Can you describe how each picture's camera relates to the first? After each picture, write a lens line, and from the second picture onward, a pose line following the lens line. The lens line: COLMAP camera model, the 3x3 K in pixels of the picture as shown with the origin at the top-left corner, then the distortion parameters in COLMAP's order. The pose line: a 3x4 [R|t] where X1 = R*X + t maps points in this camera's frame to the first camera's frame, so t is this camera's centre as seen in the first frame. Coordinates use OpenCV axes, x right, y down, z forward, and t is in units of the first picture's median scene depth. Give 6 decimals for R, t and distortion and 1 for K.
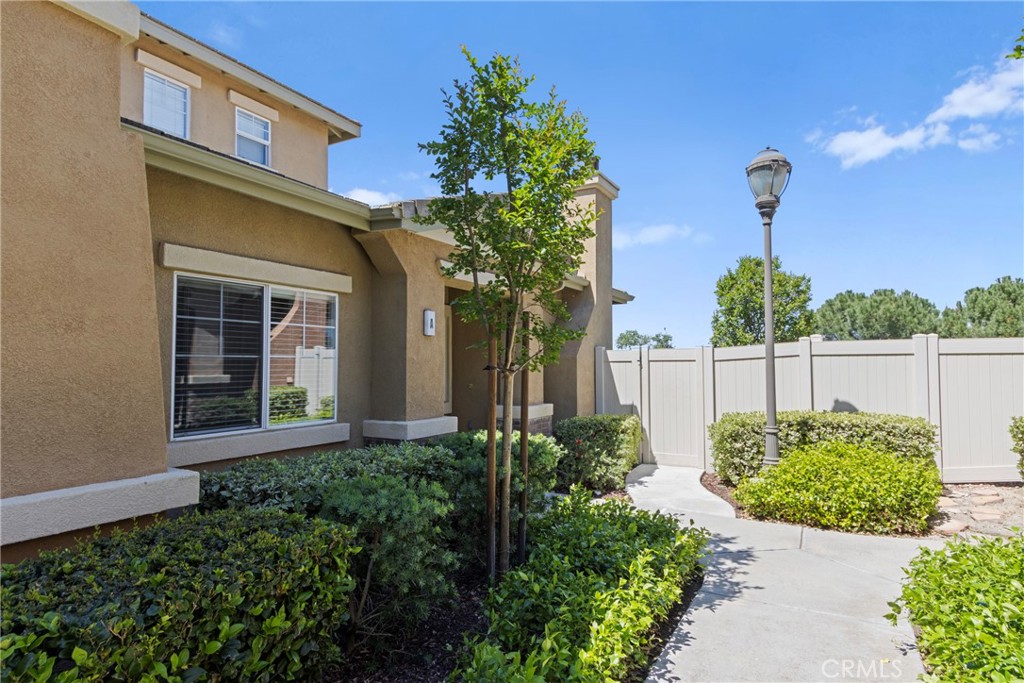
lens RADIAL K [[577.5, 0, 513.0], [0, 577.5, 330.0], [0, 0, 1]] dist [0.003892, 0.000327]
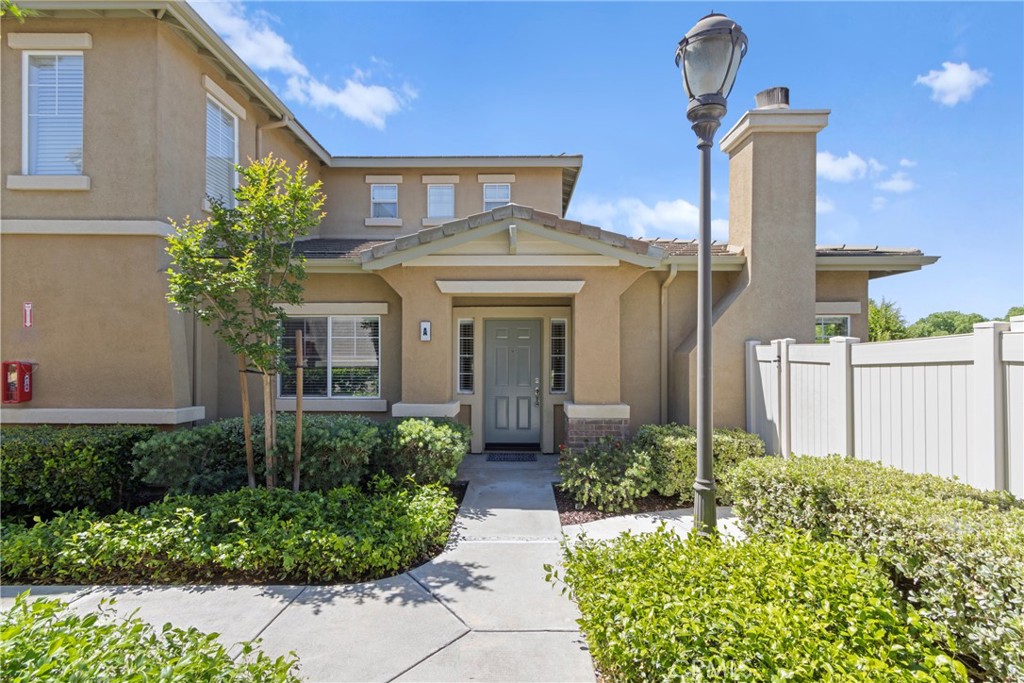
lens RADIAL K [[477.8, 0, 512.2], [0, 477.8, 338.3], [0, 0, 1]] dist [0.003057, -0.000263]
pose [[0.454872, -0.013260, -0.890458, 0.976222], [0.052585, 0.998544, 0.011992, 0.000960], [0.889003, -0.052279, 0.454907, 0.724970]]
